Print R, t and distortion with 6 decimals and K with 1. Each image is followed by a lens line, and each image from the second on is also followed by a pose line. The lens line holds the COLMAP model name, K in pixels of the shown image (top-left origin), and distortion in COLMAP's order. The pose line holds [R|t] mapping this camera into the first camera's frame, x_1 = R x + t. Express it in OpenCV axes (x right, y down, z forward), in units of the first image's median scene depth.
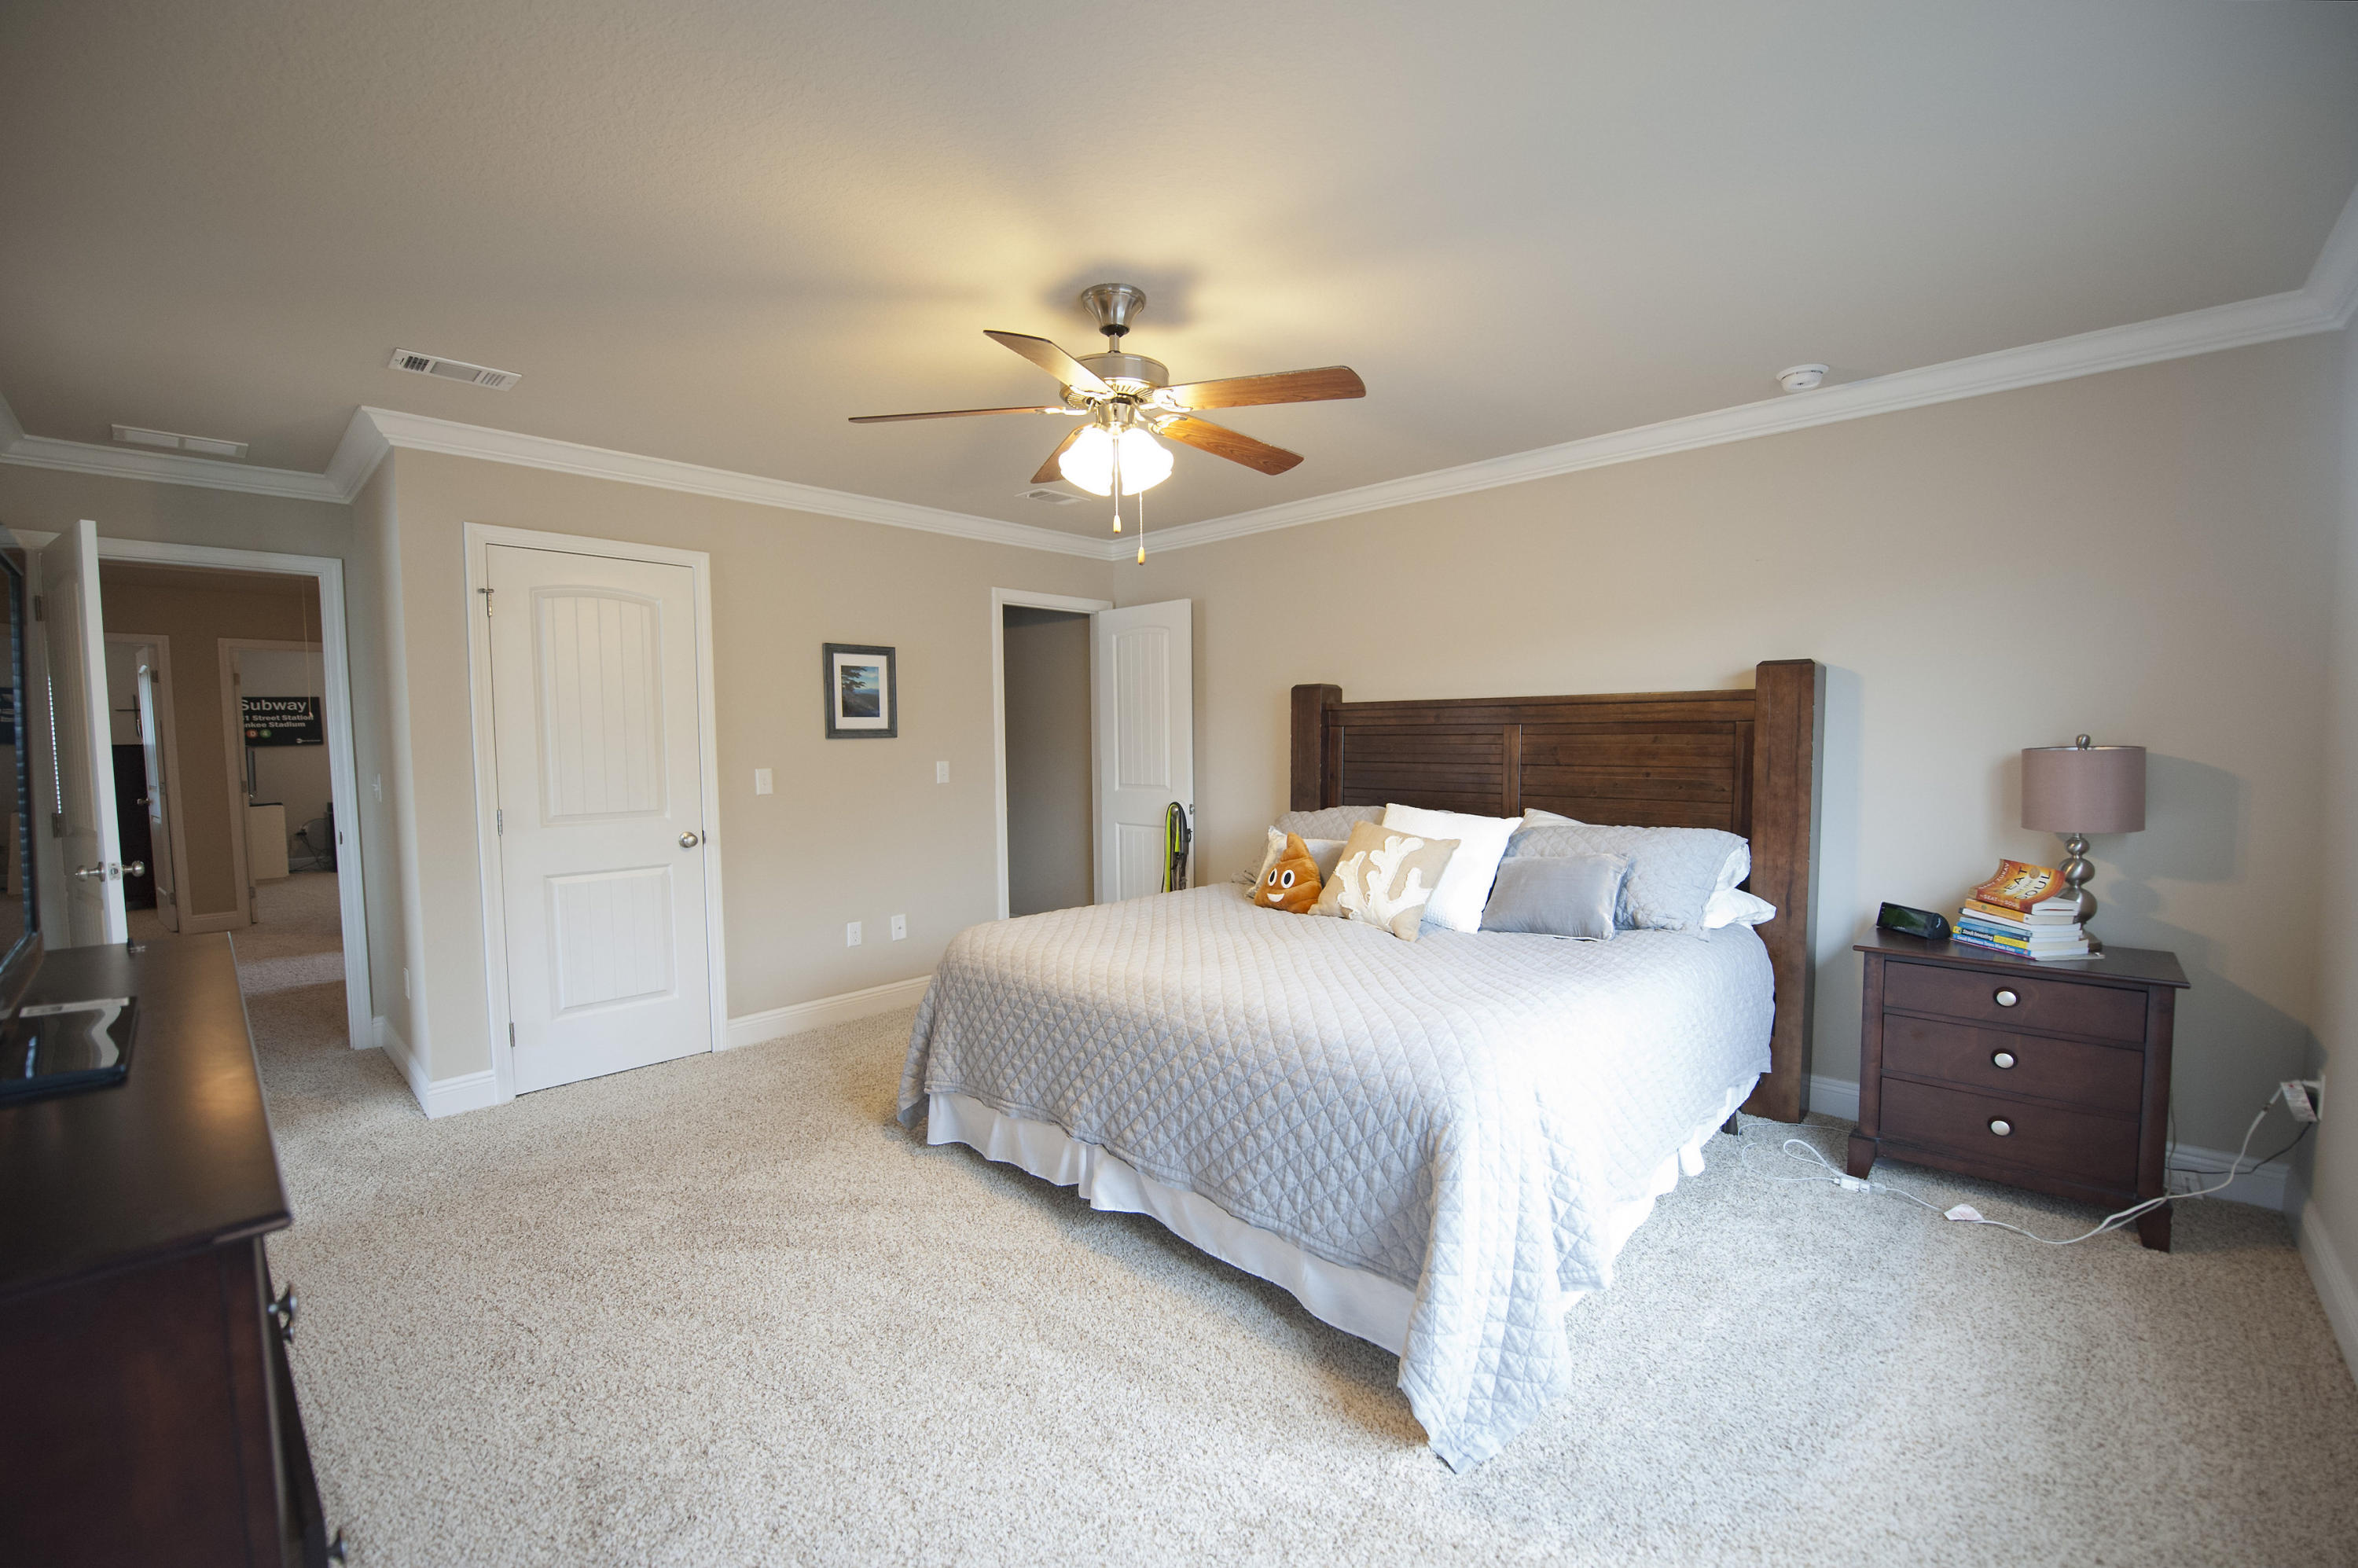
lens RADIAL K [[942.7, 0, 1182.2], [0, 942.7, 798.6], [0, 0, 1]] dist [-0.019182, -0.000264]
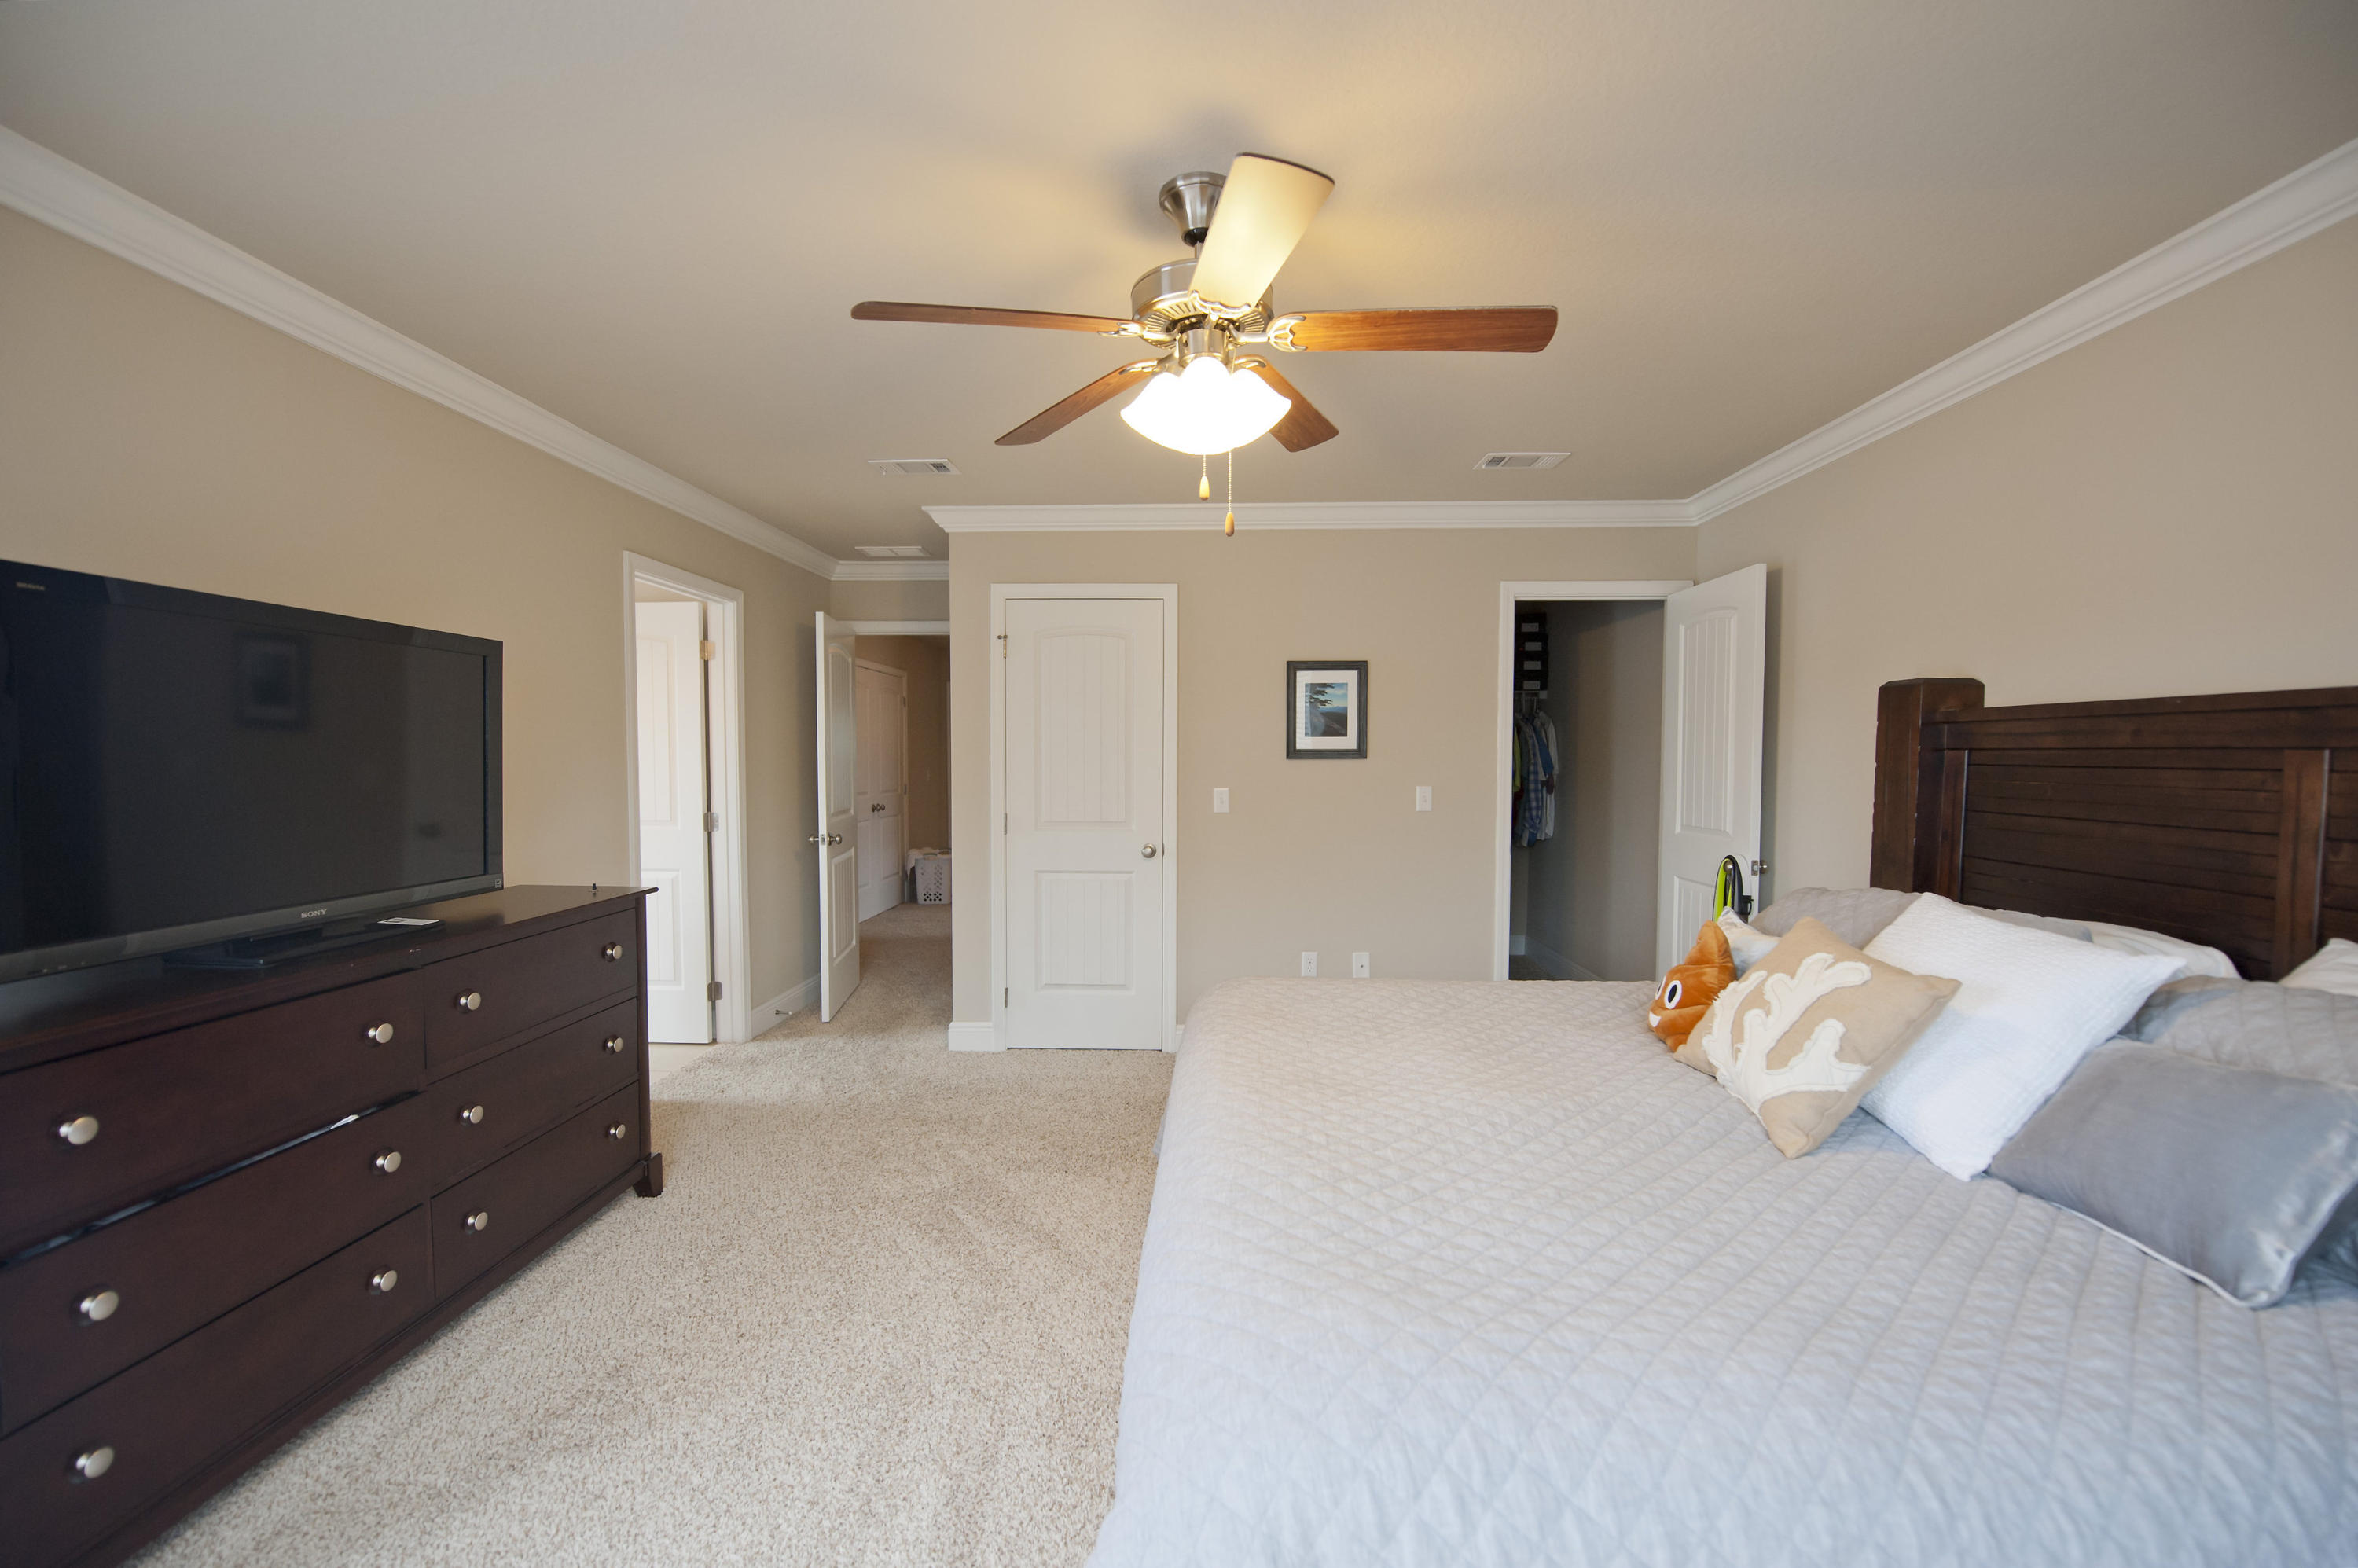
lens RADIAL K [[942.7, 0, 1182.2], [0, 942.7, 798.6], [0, 0, 1]] dist [-0.019182, -0.000264]
pose [[0.670704, 0.043205, -0.740466, 0.291369], [-0.057306, 0.998337, 0.006344, -0.024466], [0.739508, 0.038178, 0.672064, 0.283284]]
